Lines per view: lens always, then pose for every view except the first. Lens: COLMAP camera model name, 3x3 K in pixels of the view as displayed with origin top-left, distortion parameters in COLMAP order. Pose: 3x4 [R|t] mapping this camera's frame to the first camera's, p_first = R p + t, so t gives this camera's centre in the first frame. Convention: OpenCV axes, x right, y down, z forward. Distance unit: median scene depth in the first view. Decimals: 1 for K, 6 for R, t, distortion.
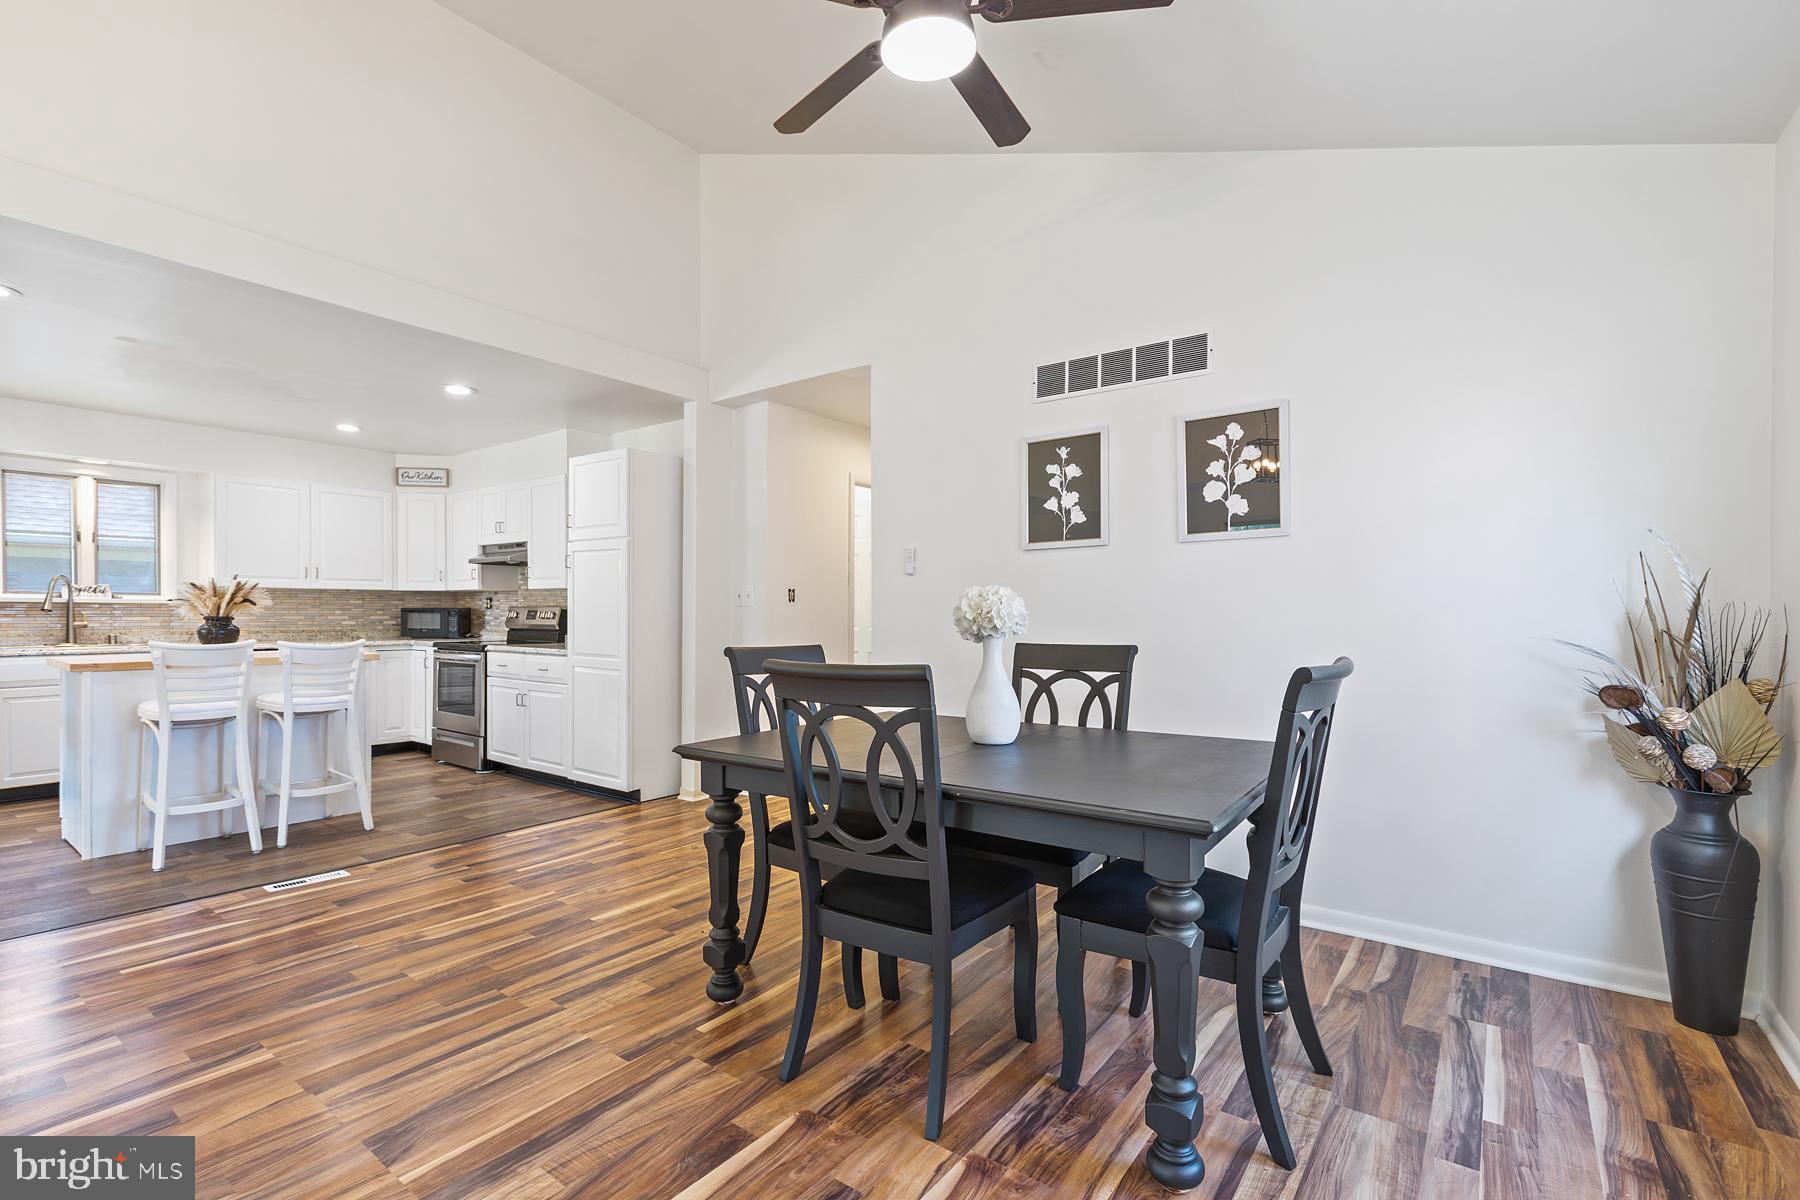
lens RADIAL K [[807.6, 0, 899.7], [0, 807.6, 619.6], [0, 0, 1]] dist [0.001325, -0.000040]
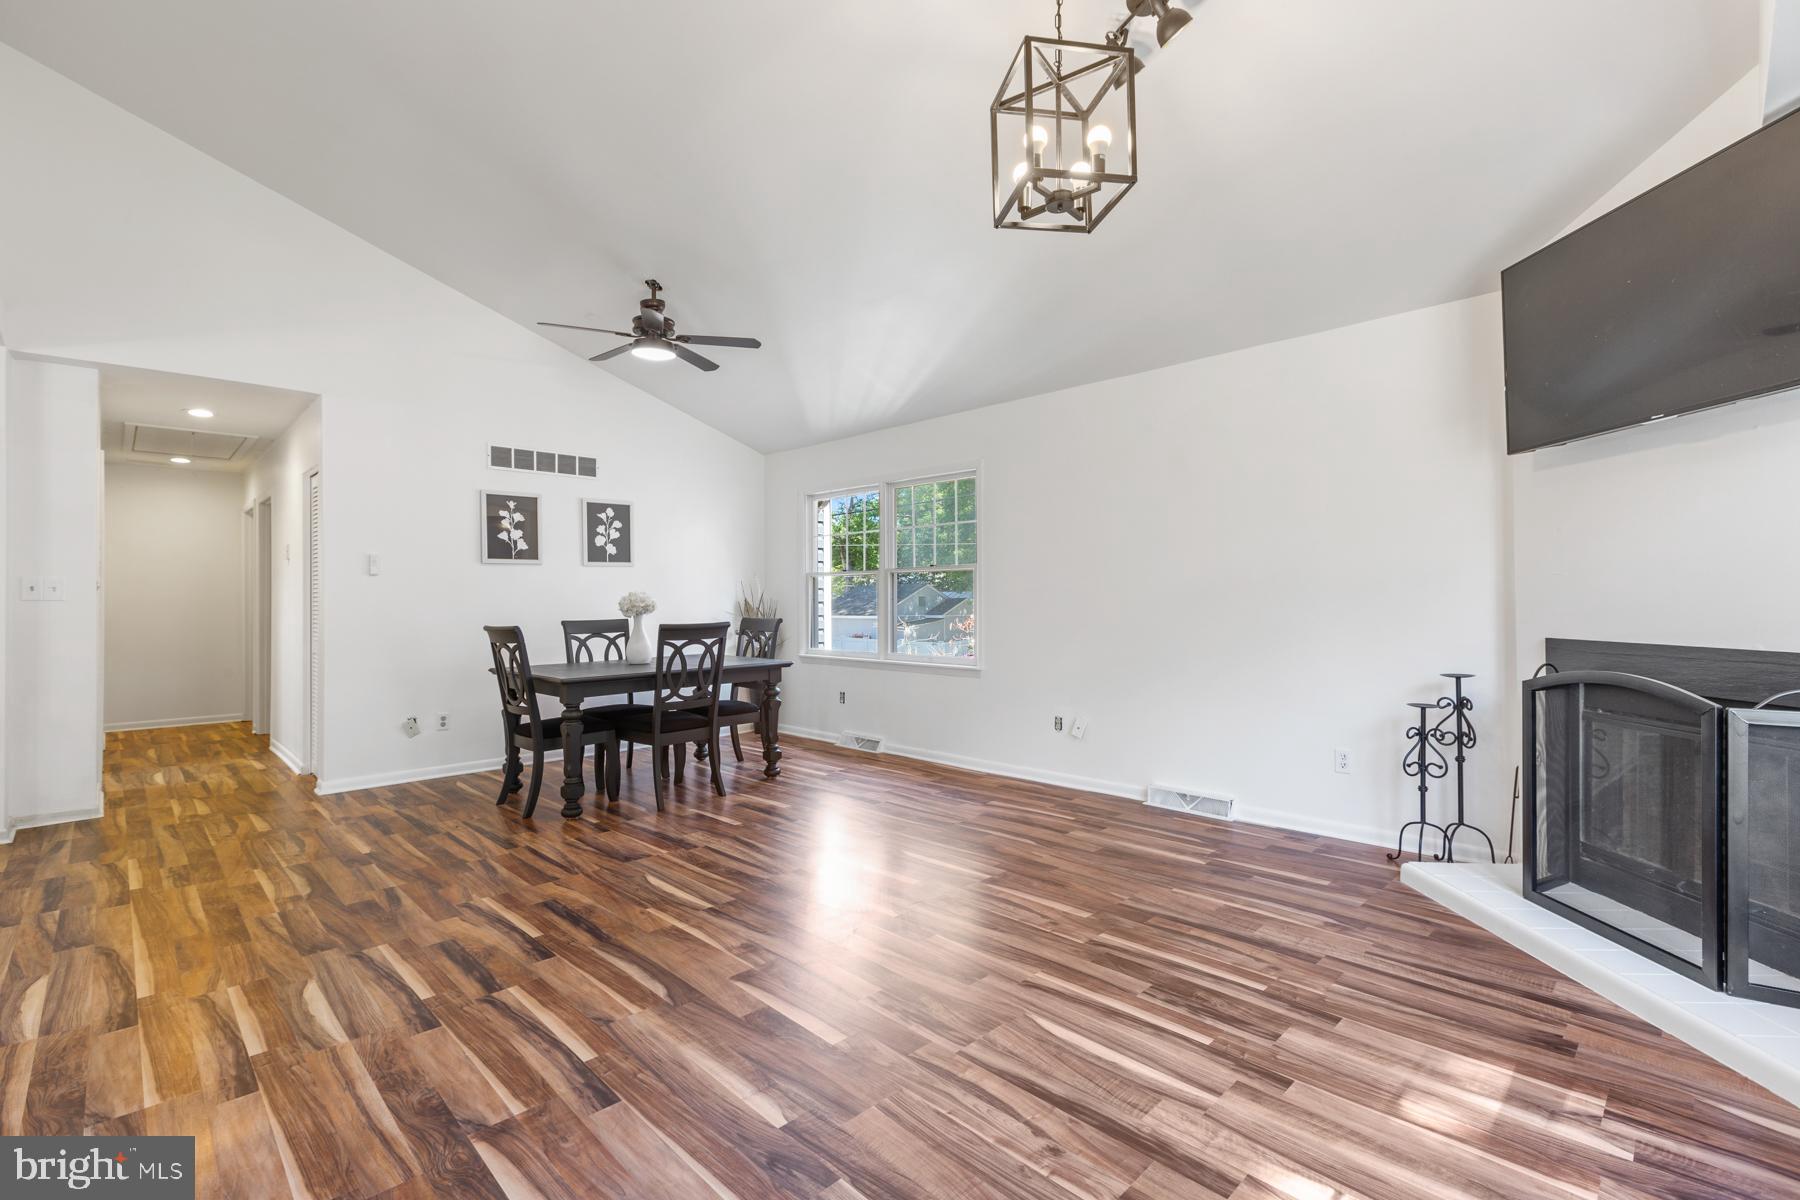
lens RADIAL K [[798.2, 0, 902.8], [0, 798.2, 598.3], [0, 0, 1]] dist [-0.000185, -0.001005]
pose [[0.146901, 0.000080, 0.989151, -1.283905], [0.015083, 0.999884, -0.002321, -0.004637], [-0.989036, 0.015261, 0.146882, -0.001491]]
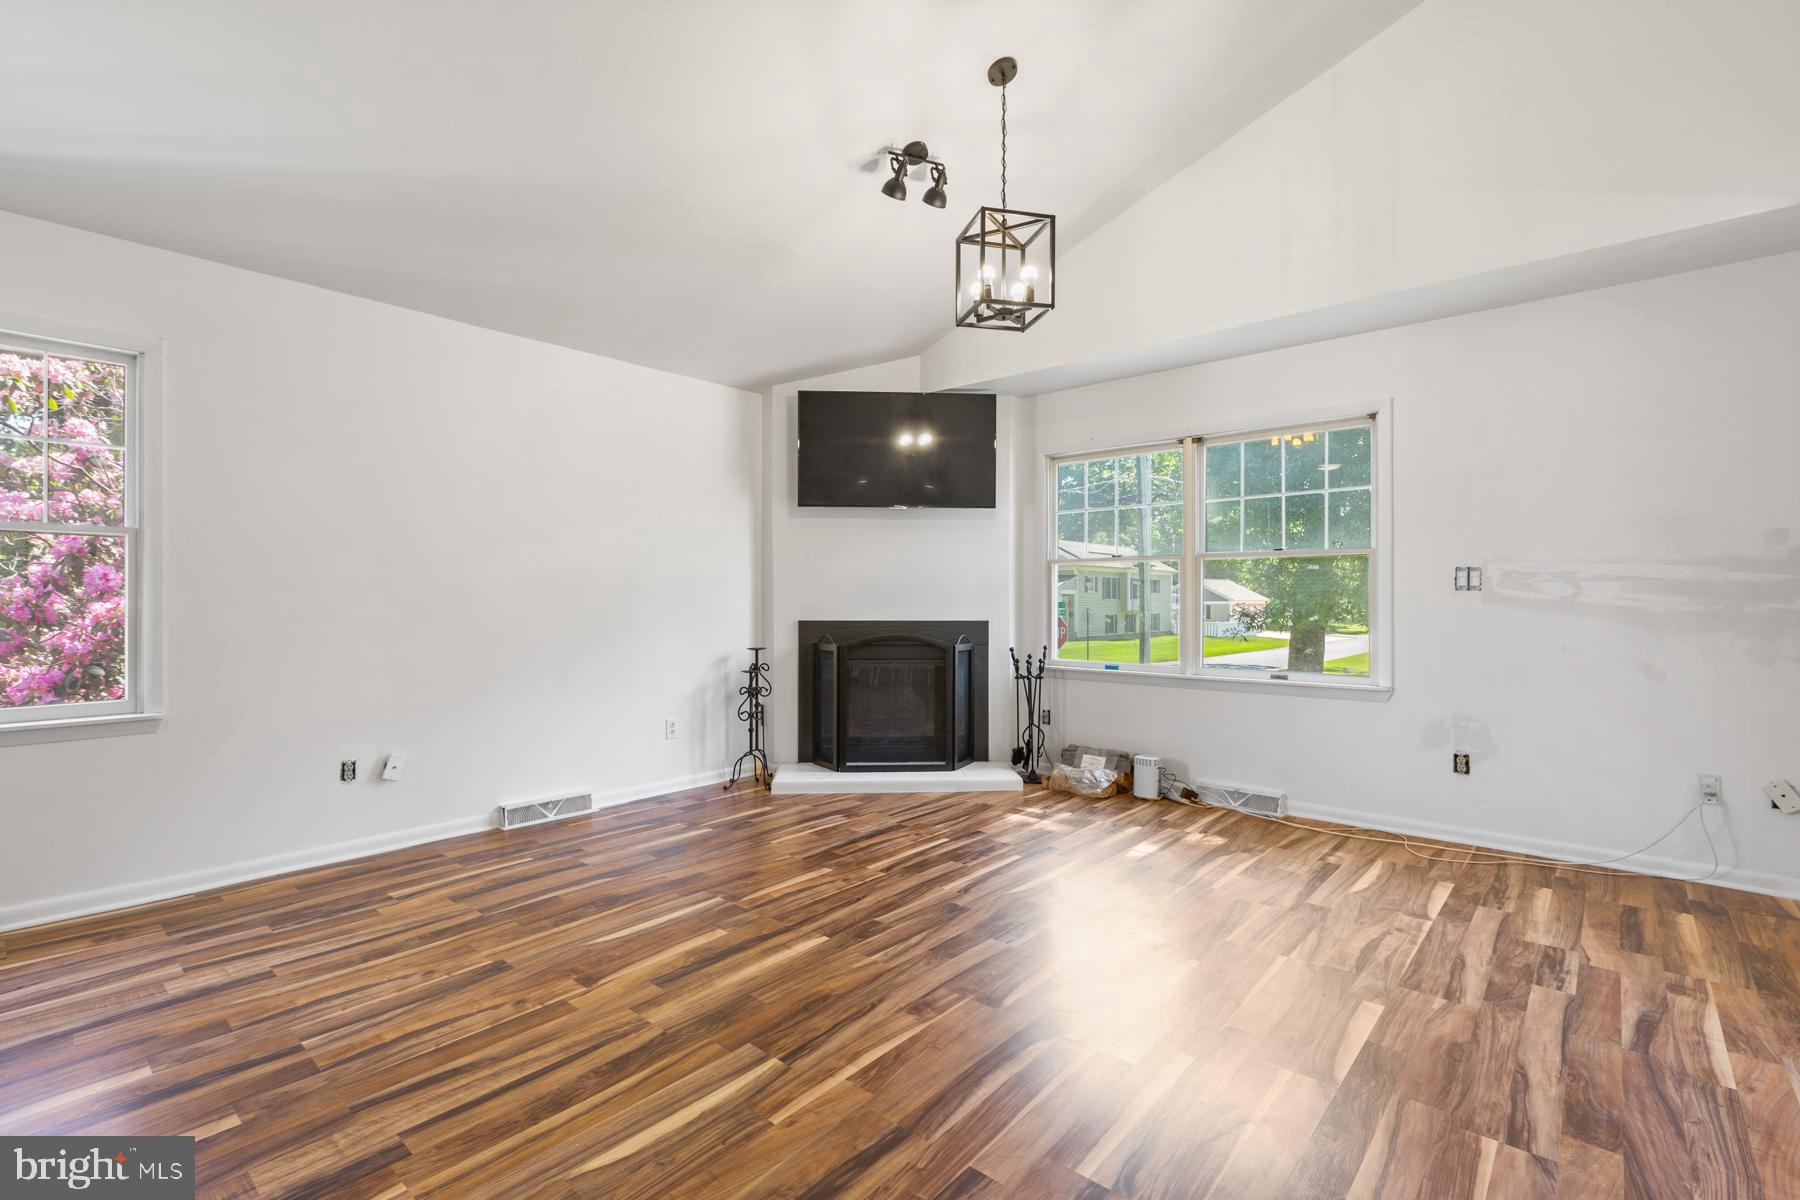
lens RADIAL K [[813.7, 0, 896.1], [0, 813.7, 598.8], [0, 0, 1]] dist [0.002210, 0.000318]
pose [[-0.996806, -0.002882, 0.079811, -0.593281], [-0.002152, 0.999955, 0.009232, -0.005504], [-0.079834, 0.009031, -0.996767, 0.890978]]
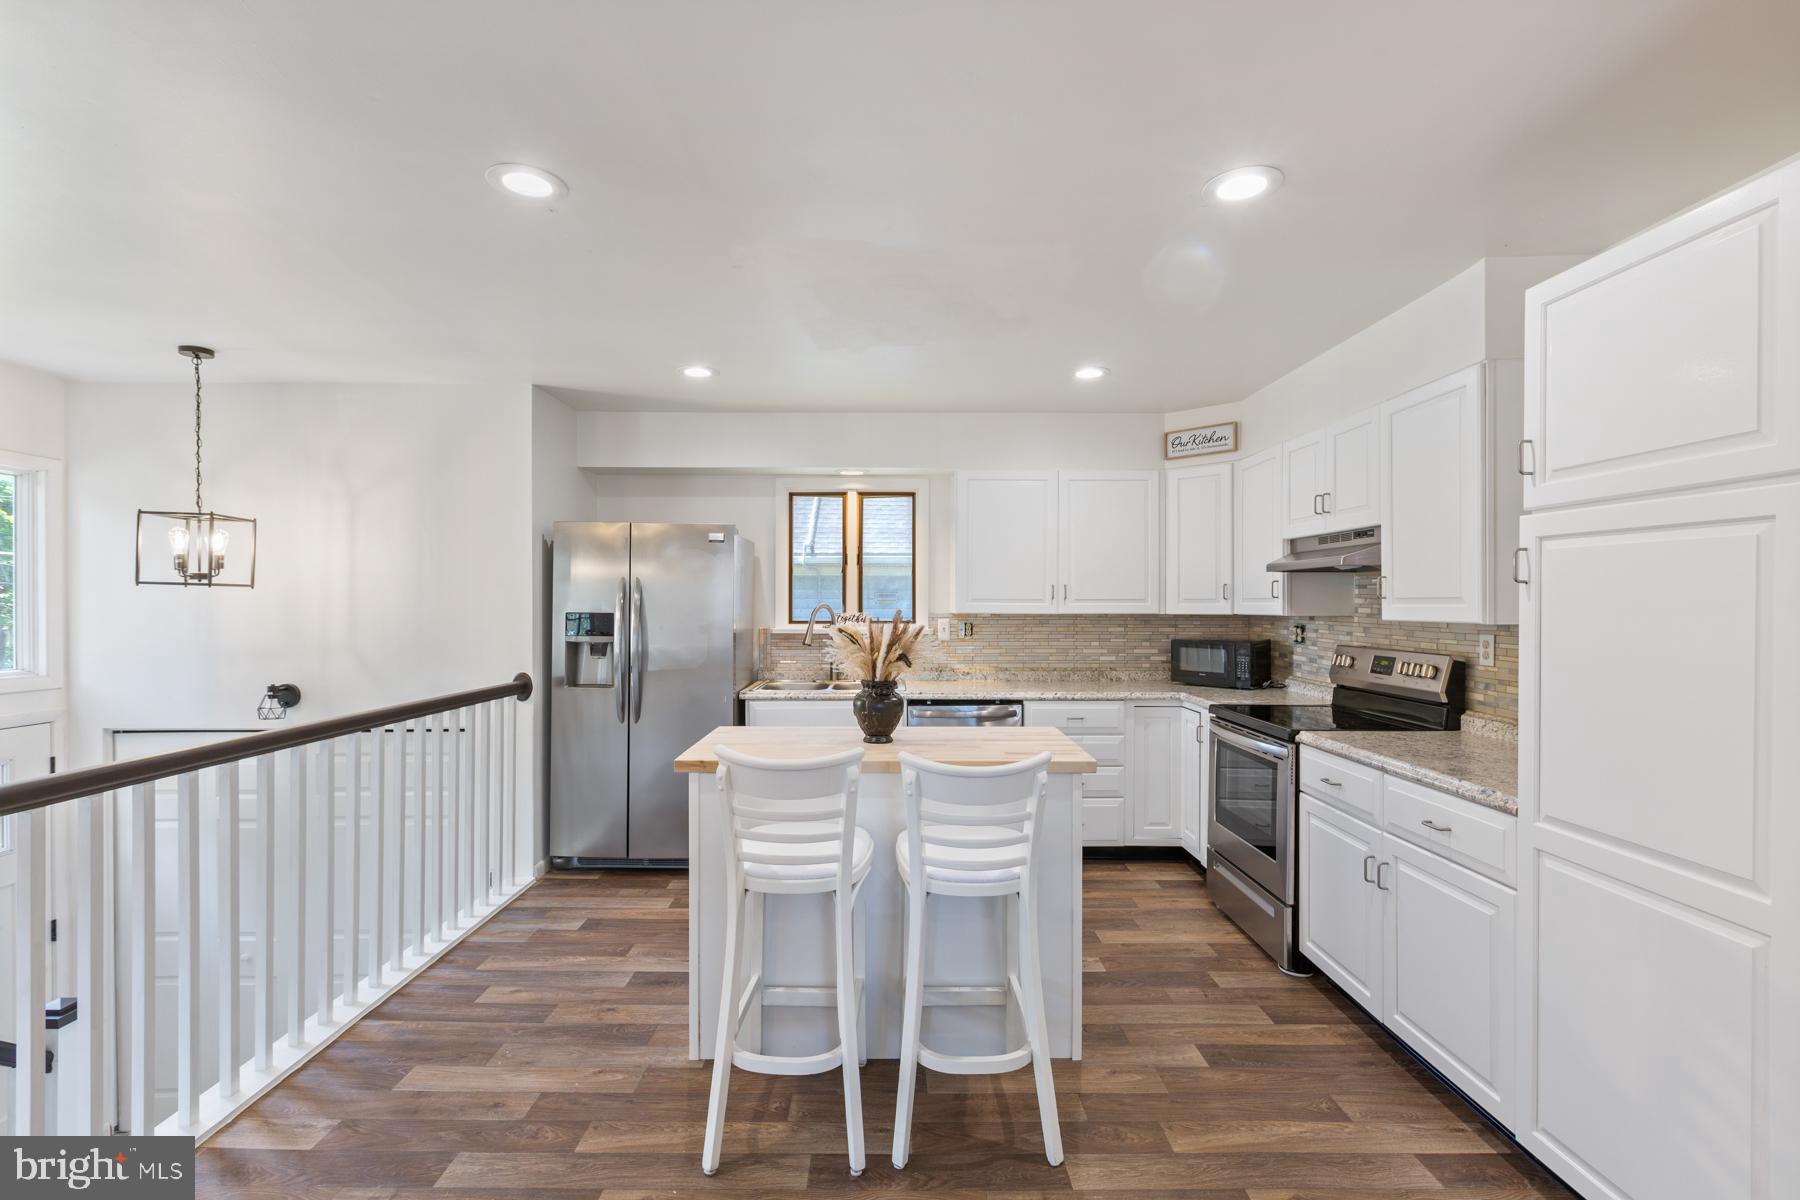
lens RADIAL K [[806.6, 0, 895.0], [0, 806.6, 606.9], [0, 0, 1]] dist [0.000950, 0.000021]
pose [[0.601082, -0.000278, -0.799187, -0.418918], [-0.007069, 0.999959, -0.005665, -0.071039], [0.799156, 0.009055, 0.601055, 0.794920]]
